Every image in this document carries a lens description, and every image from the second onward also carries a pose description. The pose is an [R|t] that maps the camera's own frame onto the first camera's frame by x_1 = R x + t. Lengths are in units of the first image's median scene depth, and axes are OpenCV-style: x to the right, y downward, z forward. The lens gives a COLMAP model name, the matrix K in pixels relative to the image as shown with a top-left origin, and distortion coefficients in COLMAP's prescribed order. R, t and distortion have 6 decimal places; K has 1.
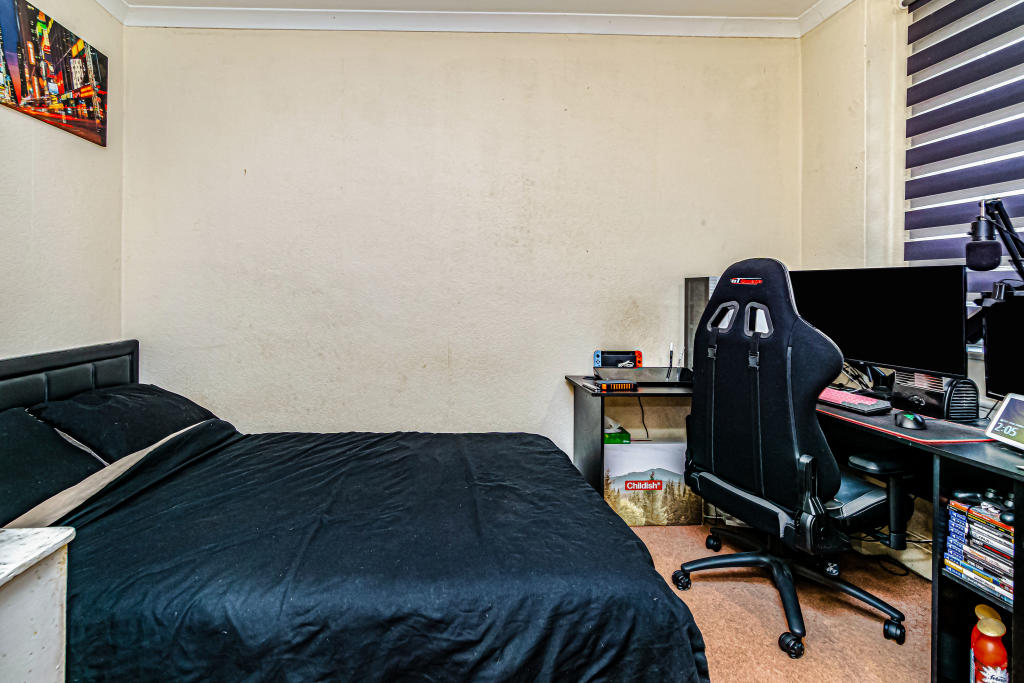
lens RADIAL K [[506.8, 0, 511.3], [0, 506.8, 285.4], [0, 0, 1]] dist [0.001076, 0.000498]
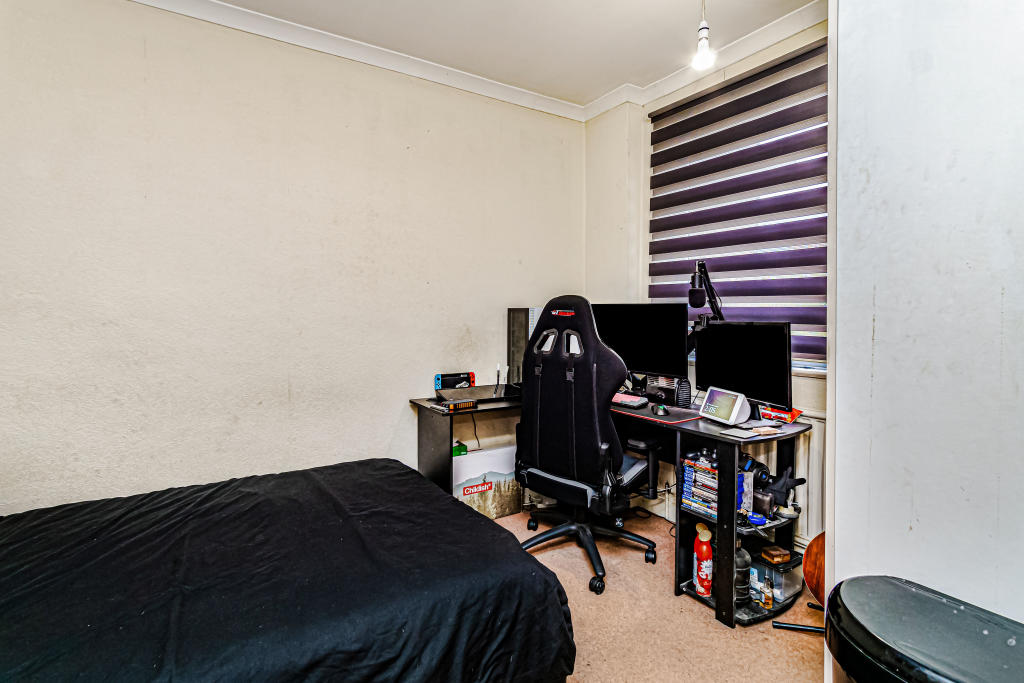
lens RADIAL K [[500.5, 0, 513.0], [0, 500.5, 306.8], [0, 0, 1]] dist [0.001415, 0.000348]
pose [[0.860198, 0.004979, 0.509936, -0.305486], [-0.011995, 0.999873, 0.010470, -0.038530], [-0.509820, -0.015123, 0.860148, -0.016712]]
